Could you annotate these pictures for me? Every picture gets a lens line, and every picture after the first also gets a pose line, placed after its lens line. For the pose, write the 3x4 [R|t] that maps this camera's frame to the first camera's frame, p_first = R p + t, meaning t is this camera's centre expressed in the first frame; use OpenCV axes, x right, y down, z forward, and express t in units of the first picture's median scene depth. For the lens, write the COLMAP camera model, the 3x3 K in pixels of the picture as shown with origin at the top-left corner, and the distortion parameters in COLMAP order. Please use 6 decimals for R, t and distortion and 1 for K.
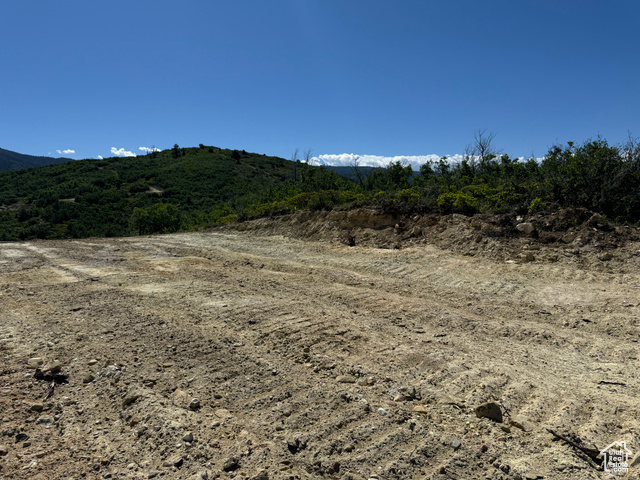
lens RADIAL K [[448.7, 0, 321.8], [0, 448.7, 241.5], [0, 0, 1]] dist [0.075041, -0.096041]
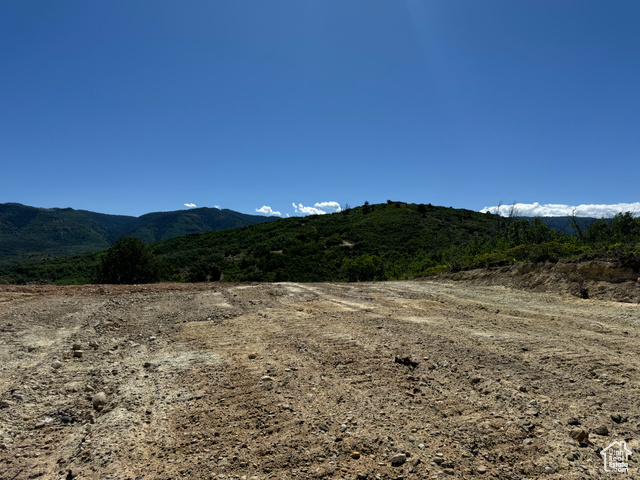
lens RADIAL K [[448.7, 0, 320.9], [0, 448.7, 241.1], [0, 0, 1]] dist [0.075041, -0.096041]
pose [[0.919811, 0.000129, -0.392363, -0.082996], [-0.046373, 0.993027, -0.108386, 0.022245], [0.389613, 0.117890, 0.913402, -0.167979]]
